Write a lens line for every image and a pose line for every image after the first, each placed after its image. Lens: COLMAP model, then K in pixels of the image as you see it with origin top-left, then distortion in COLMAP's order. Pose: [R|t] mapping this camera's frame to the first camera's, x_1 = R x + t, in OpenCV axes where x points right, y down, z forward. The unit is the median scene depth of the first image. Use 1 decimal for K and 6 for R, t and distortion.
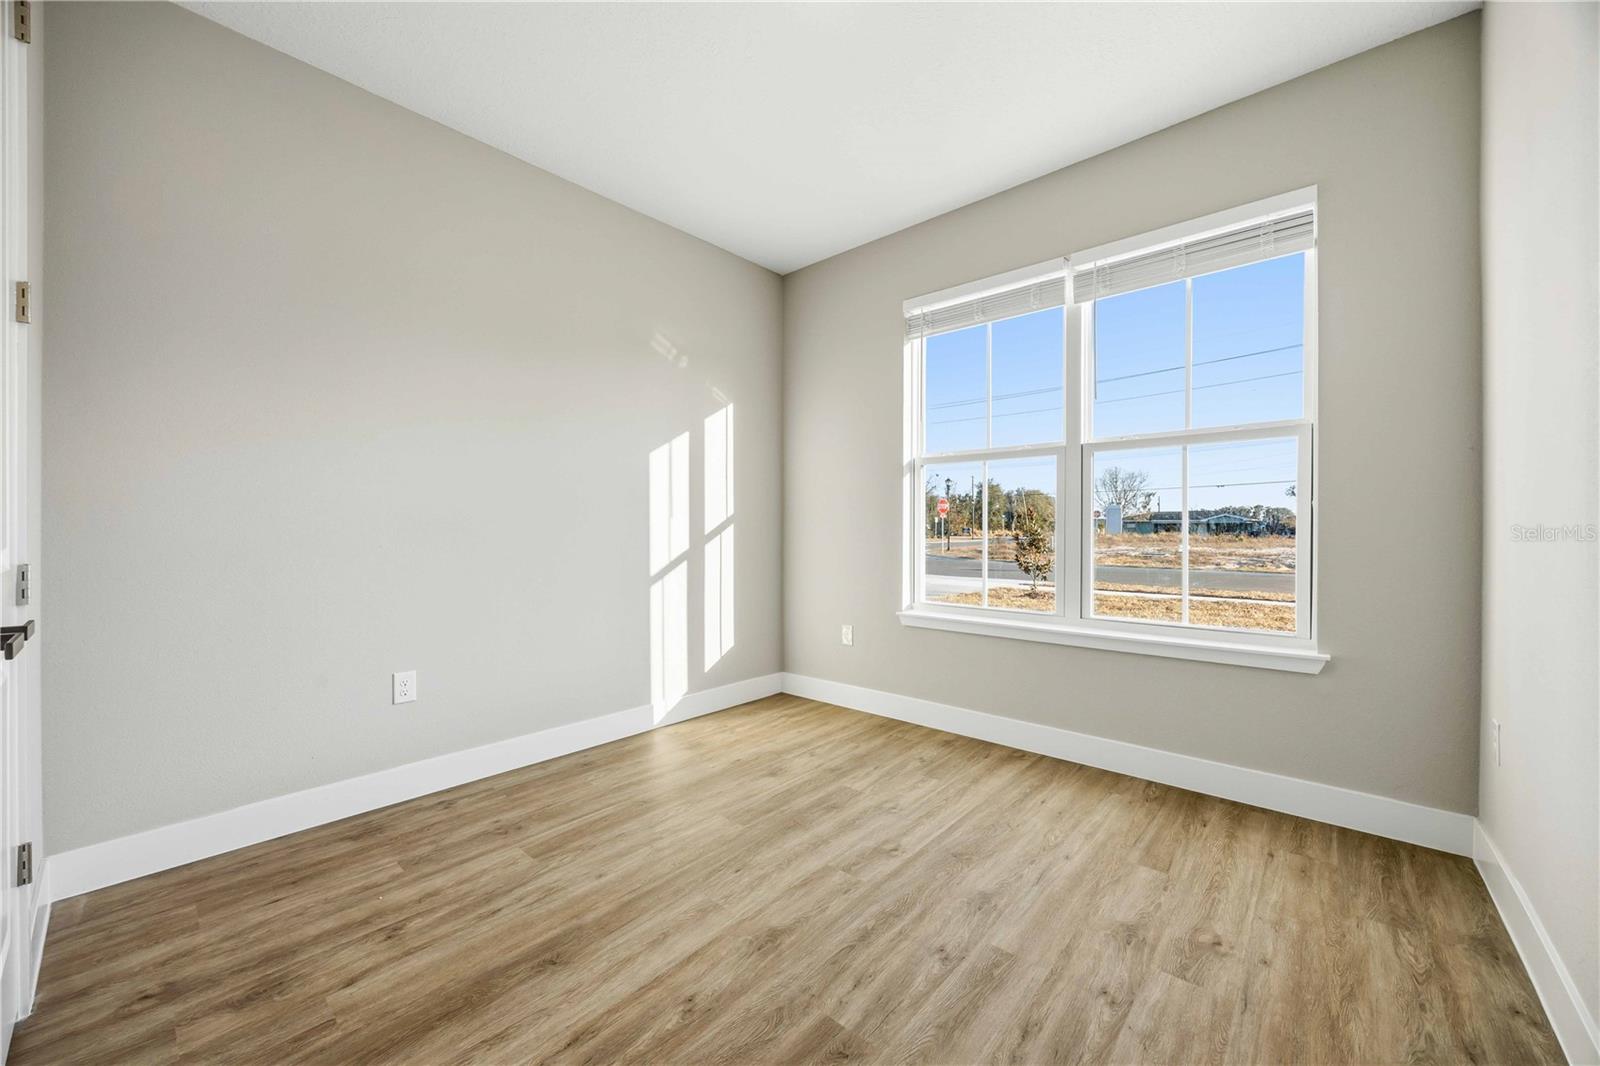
lens RADIAL K [[609.8, 0, 820.5], [0, 609.8, 540.5], [0, 0, 1]] dist [-0.001993, -0.000918]
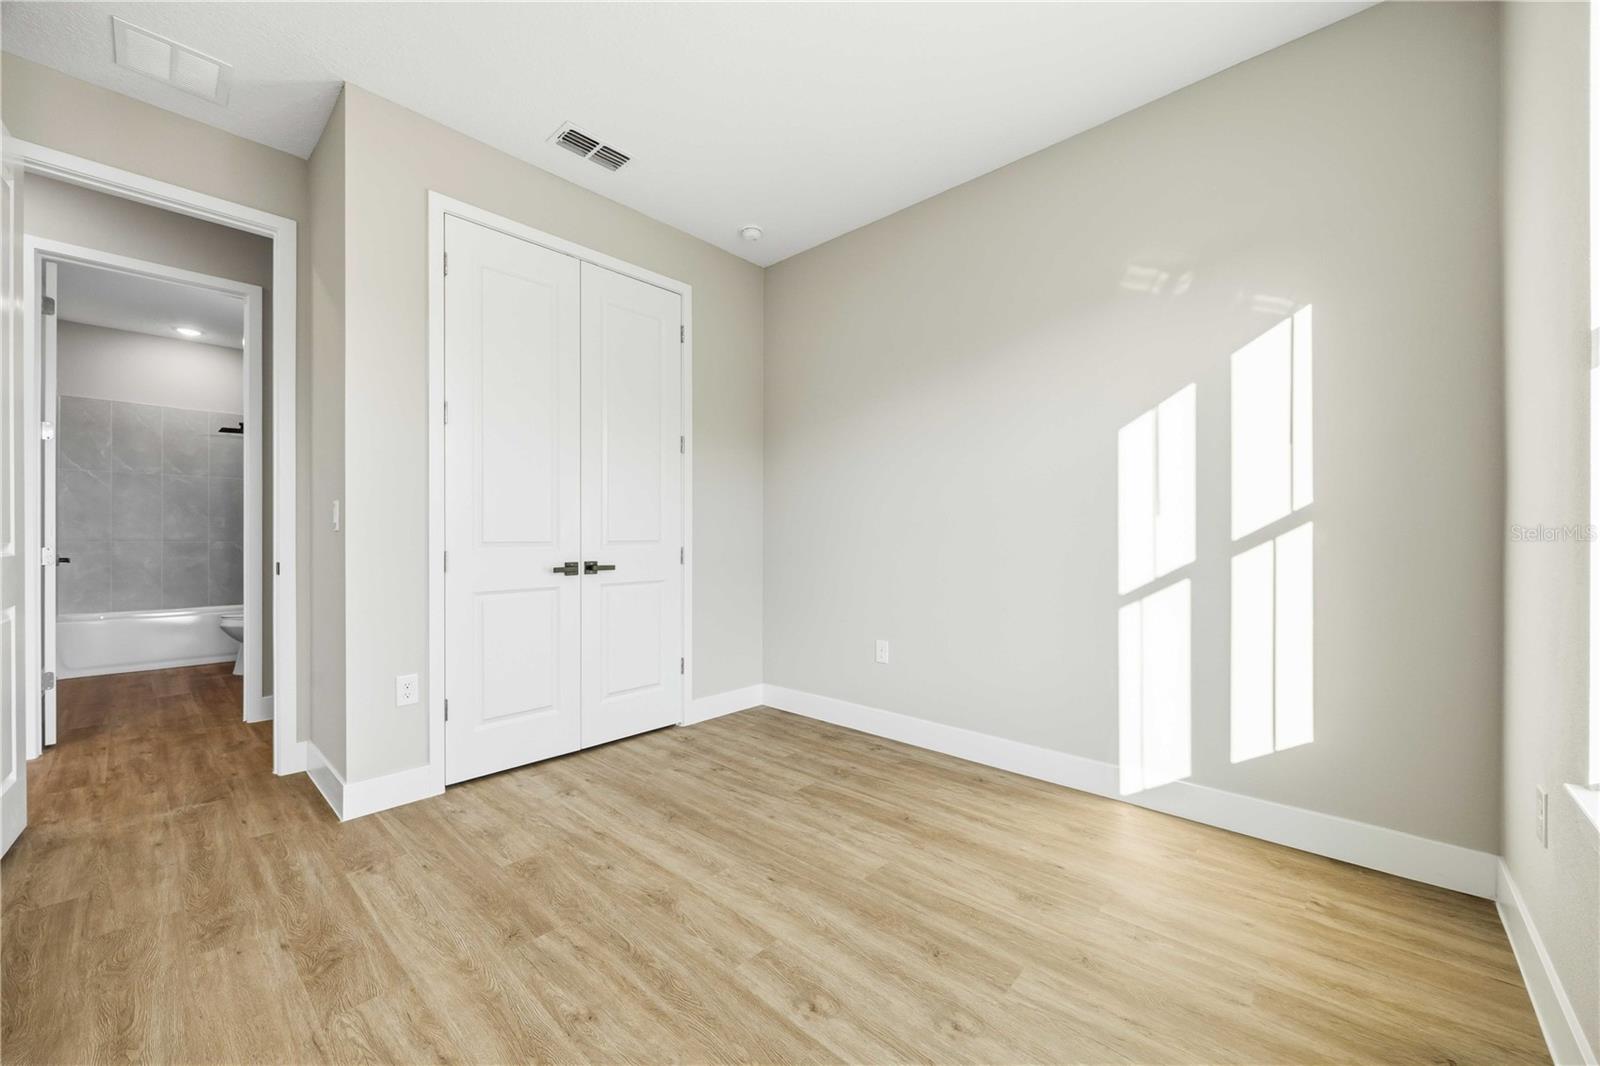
lens RADIAL K [[609.8, 0, 768.6], [0, 609.8, 532.9], [0, 0, 1]] dist [-0.001993, -0.000918]
pose [[-0.065912, -0.005797, -0.997809, 0.704823], [-0.016271, 0.999856, -0.004734, -0.009780], [0.997693, 0.015923, -0.065997, 0.873665]]
